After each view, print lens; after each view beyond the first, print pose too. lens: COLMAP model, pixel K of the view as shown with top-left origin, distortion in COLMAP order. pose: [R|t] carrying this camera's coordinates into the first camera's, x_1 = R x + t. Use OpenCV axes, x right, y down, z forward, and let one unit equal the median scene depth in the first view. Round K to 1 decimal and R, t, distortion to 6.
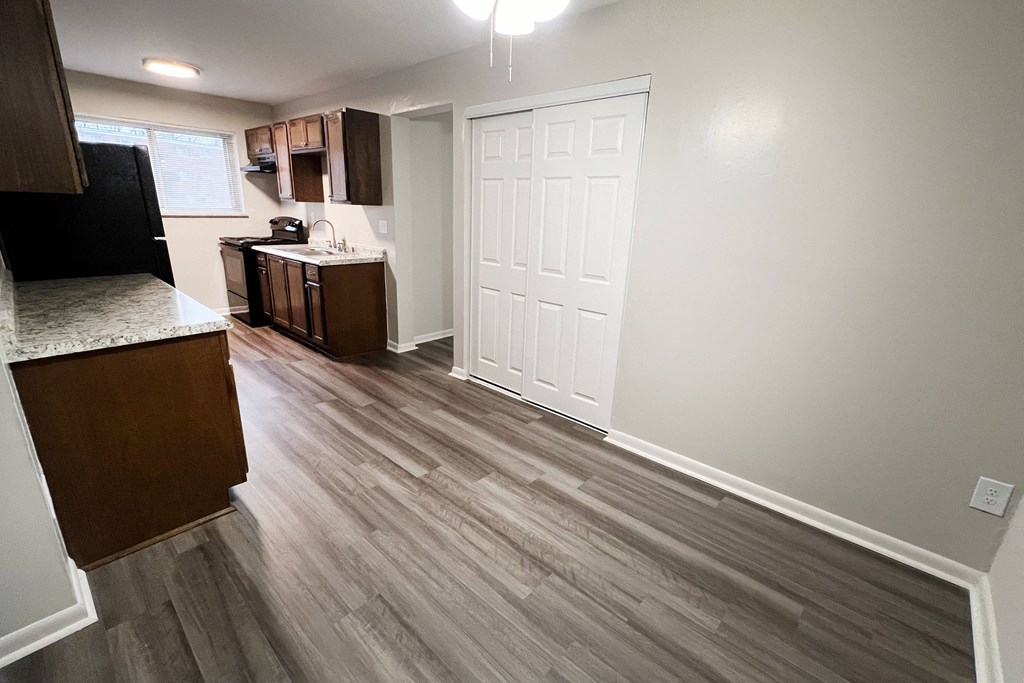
lens RADIAL K [[447.0, 0, 510.3], [0, 447.0, 344.9], [0, 0, 1]] dist [0.002413, 0.000479]
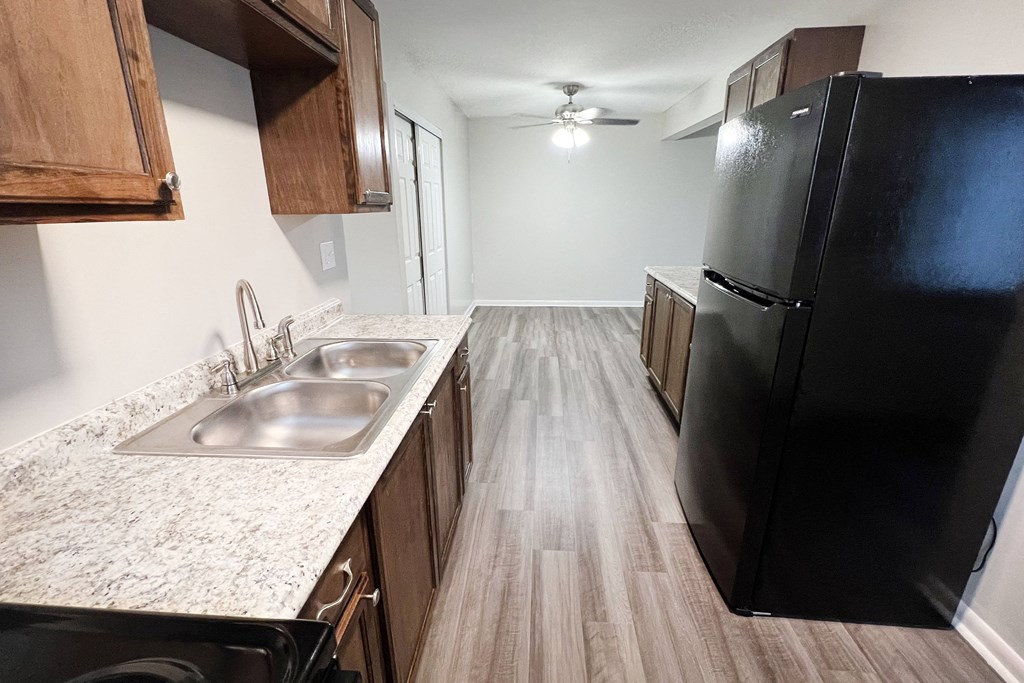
lens RADIAL K [[447.0, 0, 511.0], [0, 447.0, 340.6], [0, 0, 1]] dist [0.002413, 0.000479]
pose [[-0.631216, -0.253481, 0.733017, -1.419814], [0.219338, 0.848172, 0.482178, -0.675186], [-0.743947, 0.465137, -0.479782, 2.021873]]
